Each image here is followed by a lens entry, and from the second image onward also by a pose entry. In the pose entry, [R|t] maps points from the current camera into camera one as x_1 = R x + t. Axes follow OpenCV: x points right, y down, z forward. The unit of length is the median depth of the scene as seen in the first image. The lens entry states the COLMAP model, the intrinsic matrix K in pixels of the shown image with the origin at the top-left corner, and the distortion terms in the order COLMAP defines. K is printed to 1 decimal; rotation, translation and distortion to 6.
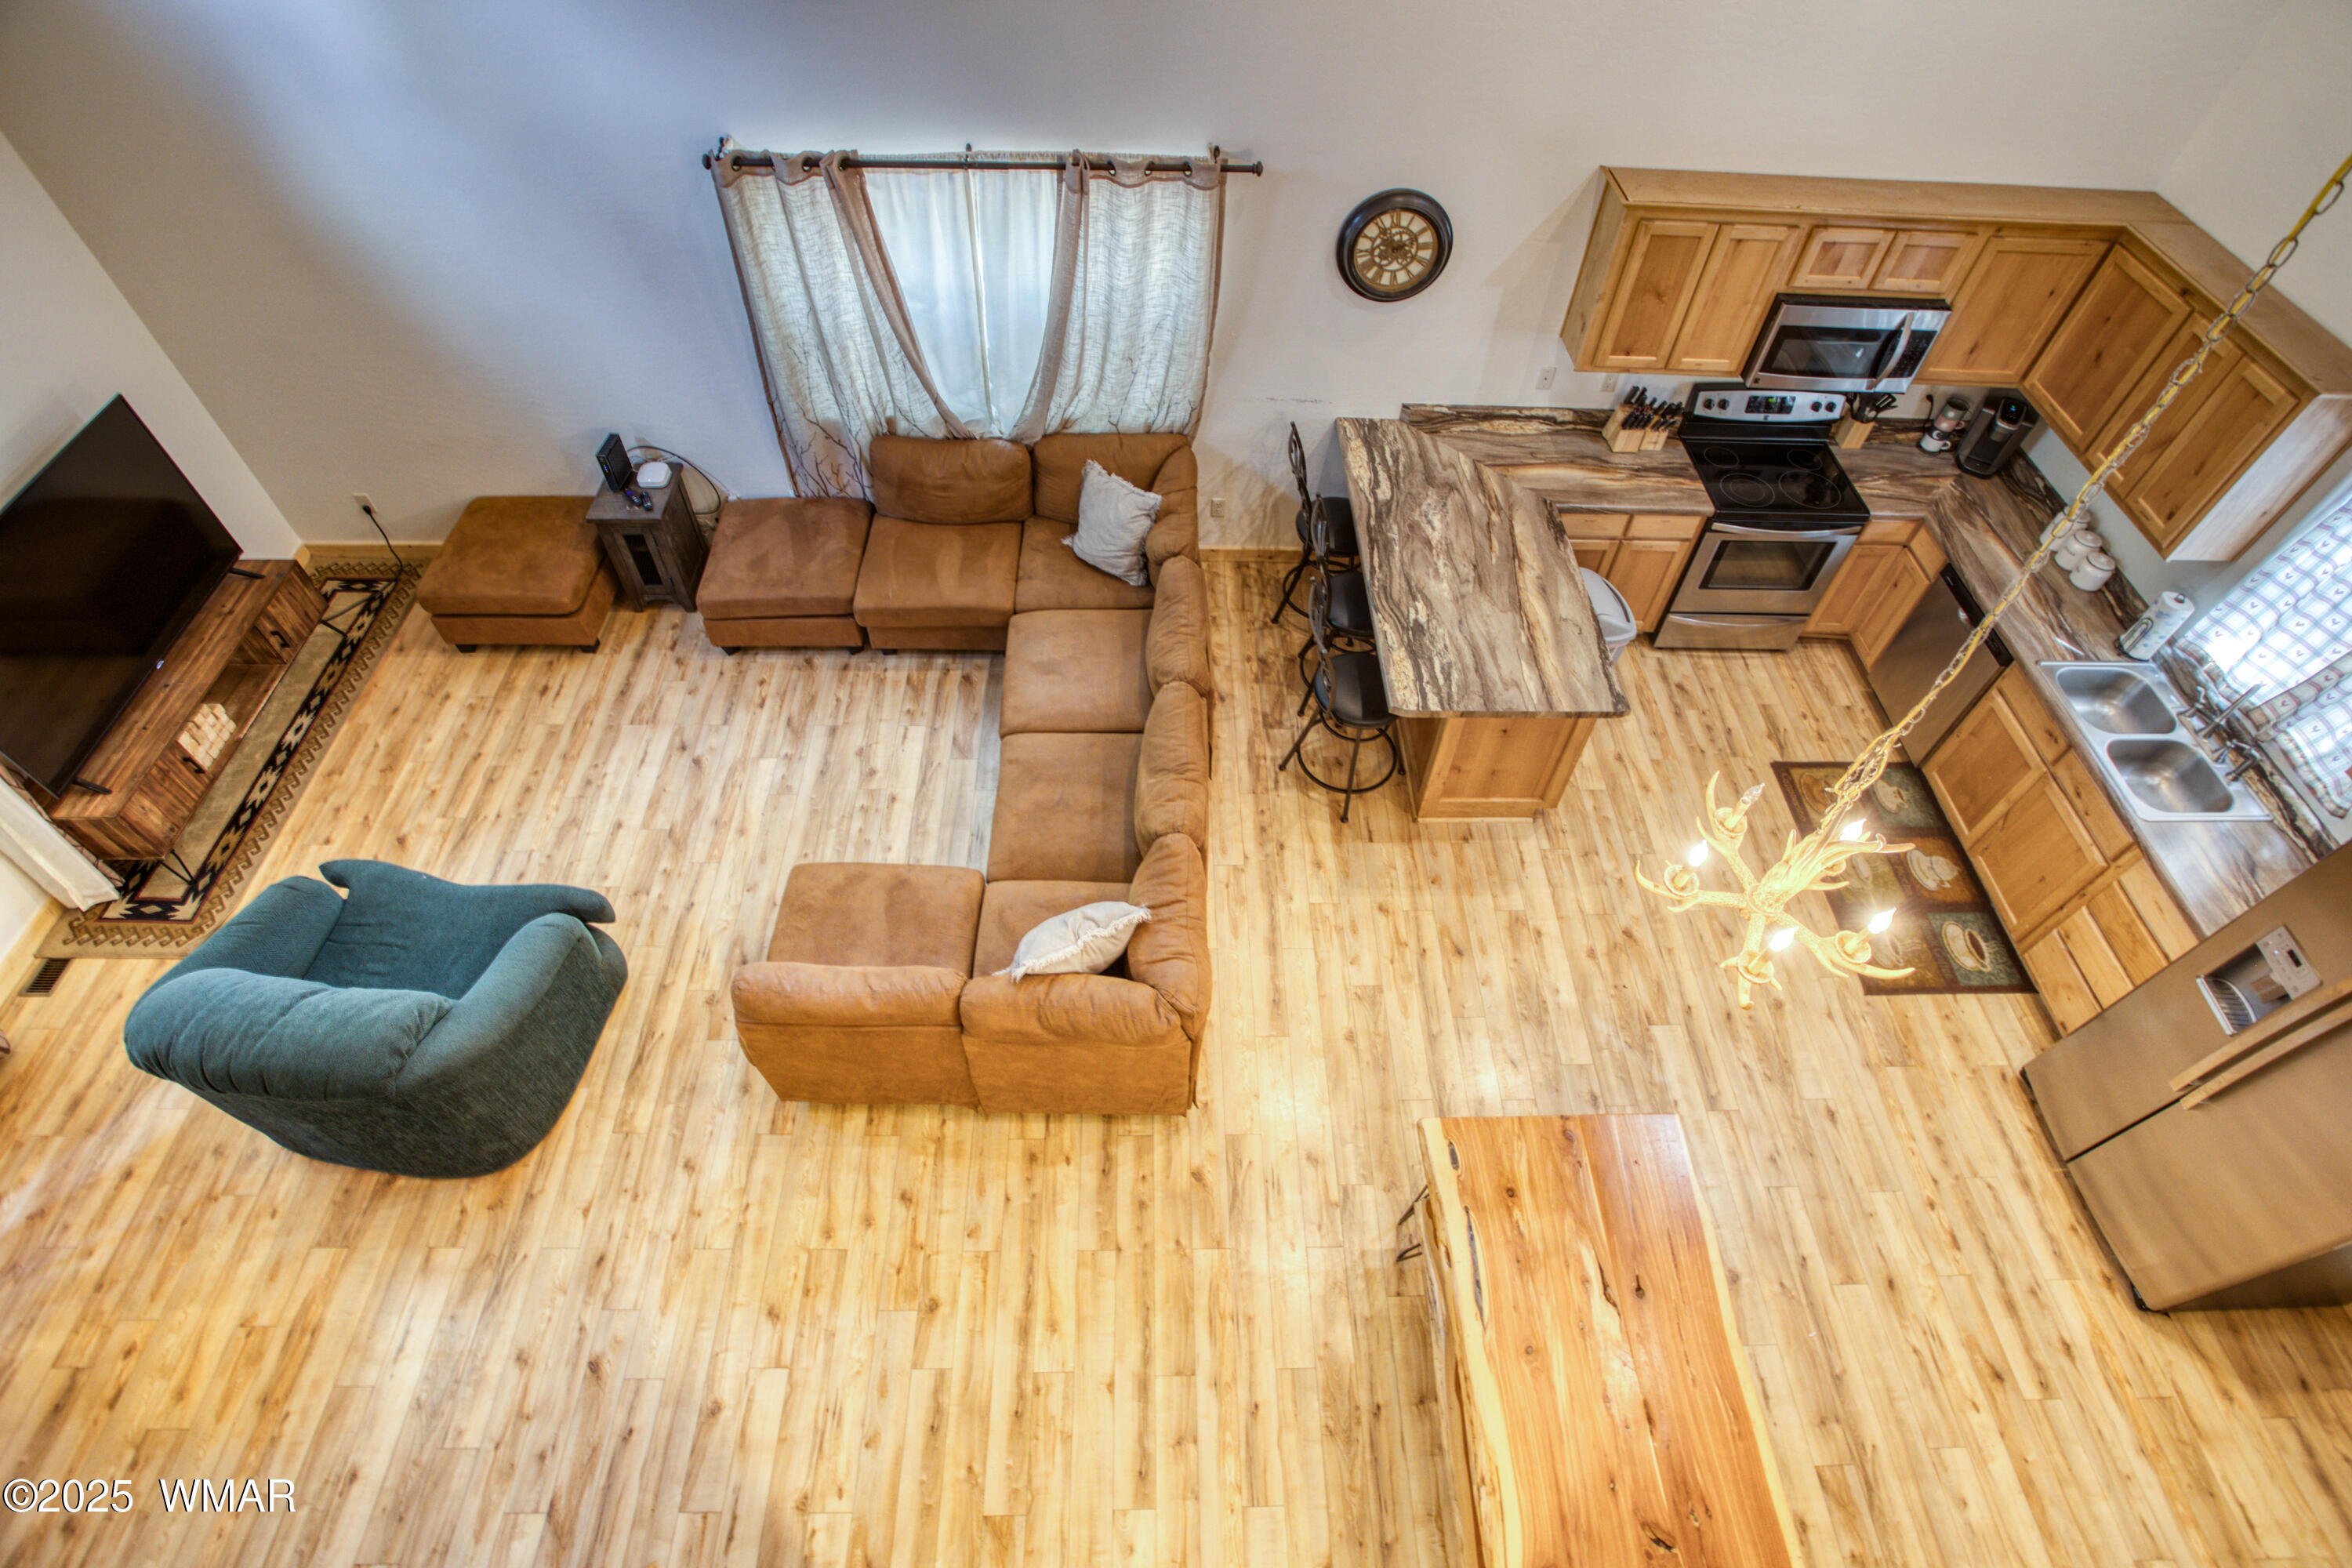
lens RADIAL K [[1152.3, 0, 1191.7], [0, 1152.3, 781.2], [0, 0, 1]] dist [-0.072690, 0.030017]
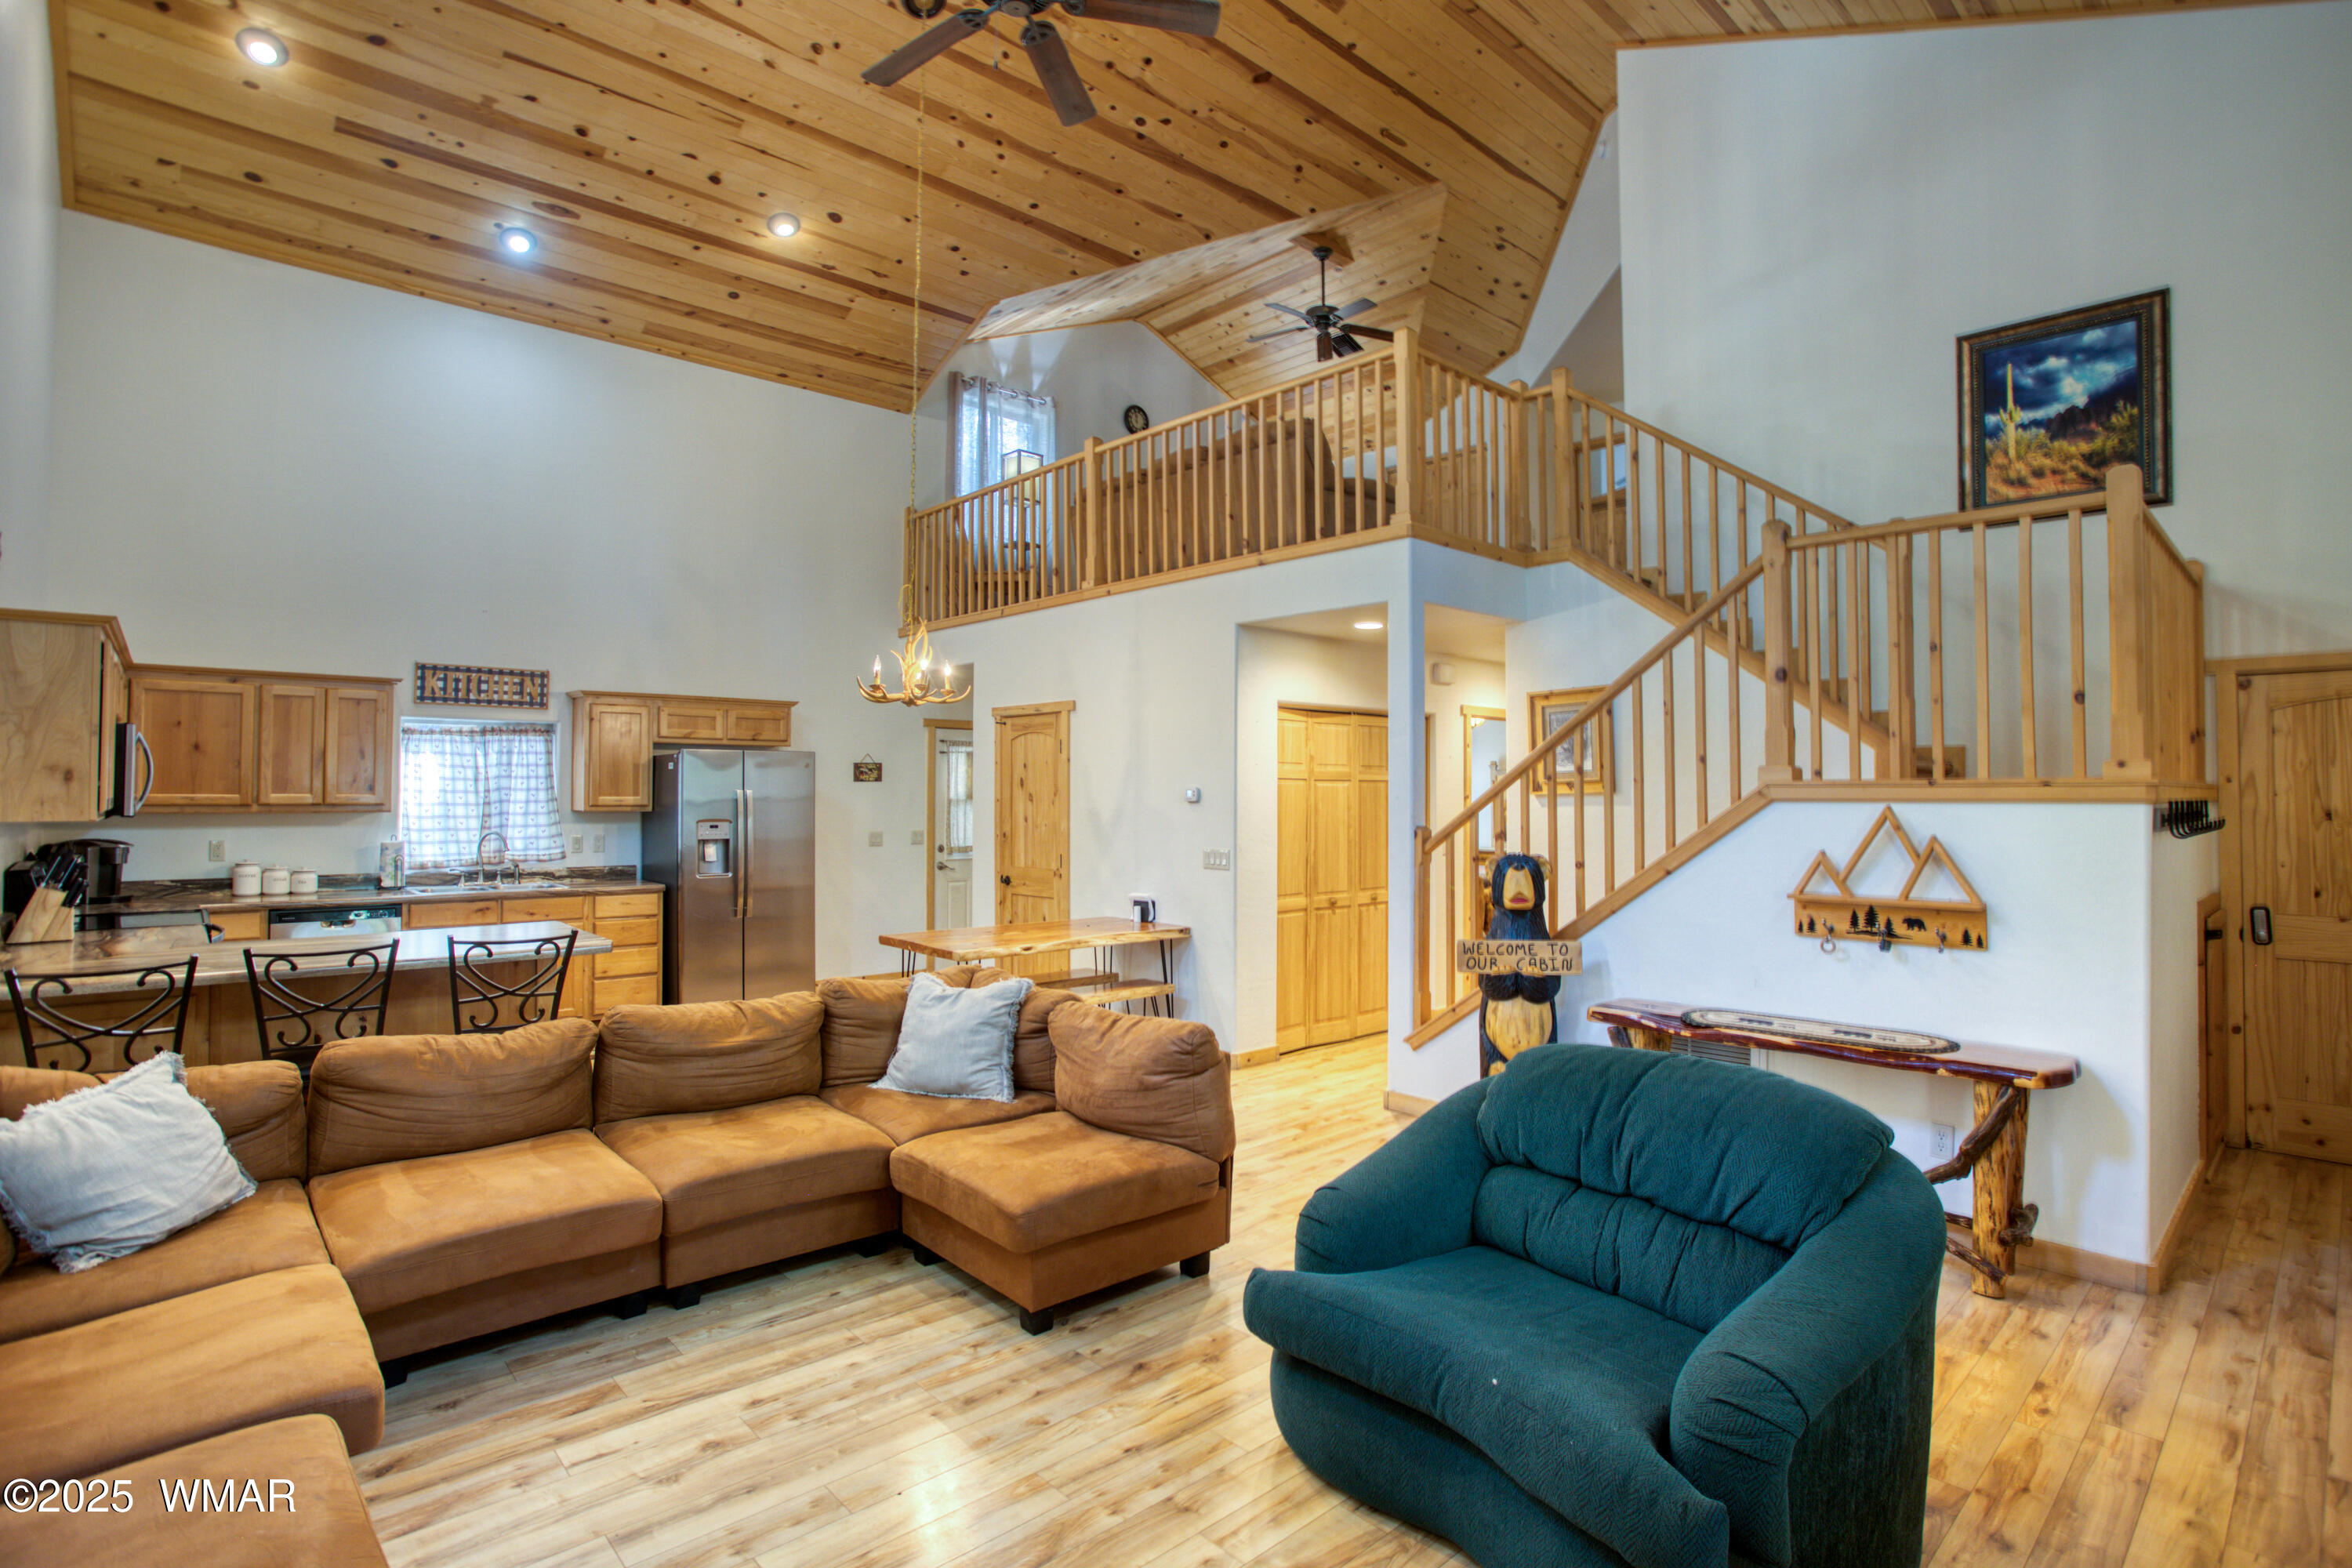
lens RADIAL K [[1133.0, 0, 1185.3], [0, 1133.0, 771.8], [0, 0, 1]] dist [-0.068814, 0.029461]
pose [[-0.657716, -0.023232, 0.752908, -0.832172], [0.576069, 0.628494, 0.522628, -0.349158], [-0.485340, 0.777467, -0.399987, 0.923307]]
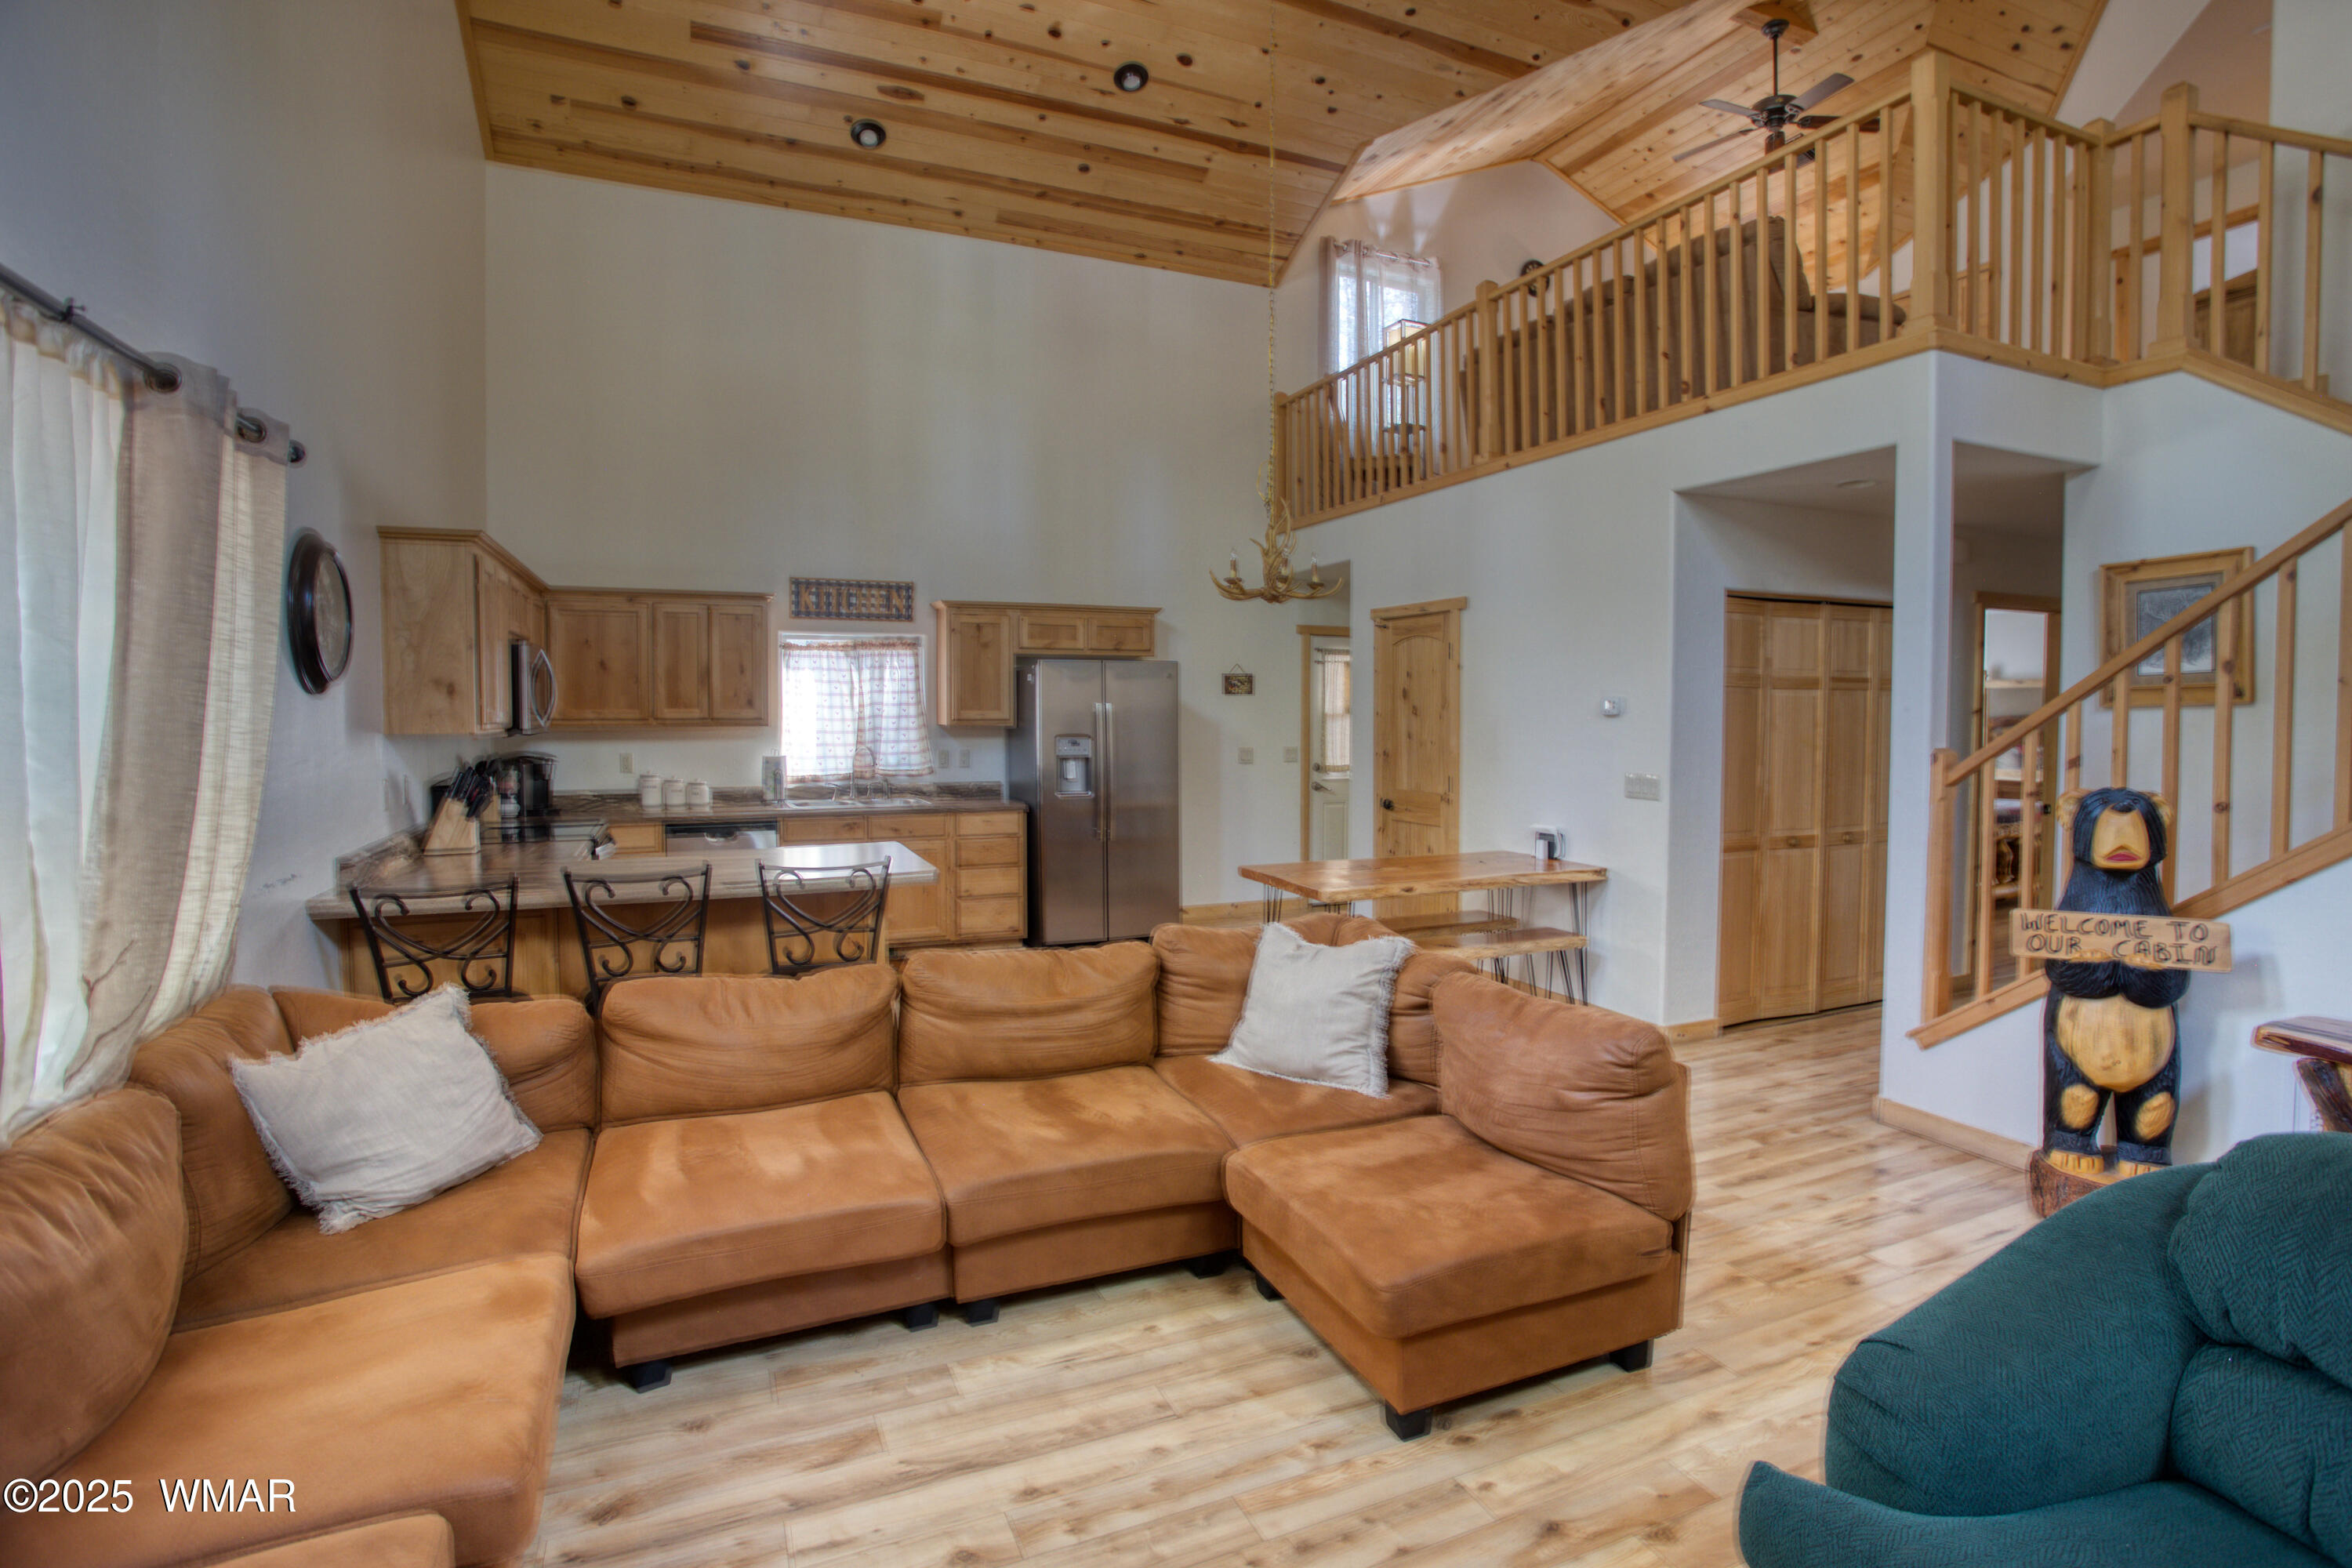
lens RADIAL K [[1143.6, 0, 1206.7], [0, 1143.6, 763.5], [0, 0, 1]] dist [-0.082623, 0.034456]
pose [[-0.387626, -0.078373, 0.918479, -0.676788], [0.716840, 0.600808, 0.353795, -0.255788], [-0.579557, 0.795542, -0.176708, 0.865206]]
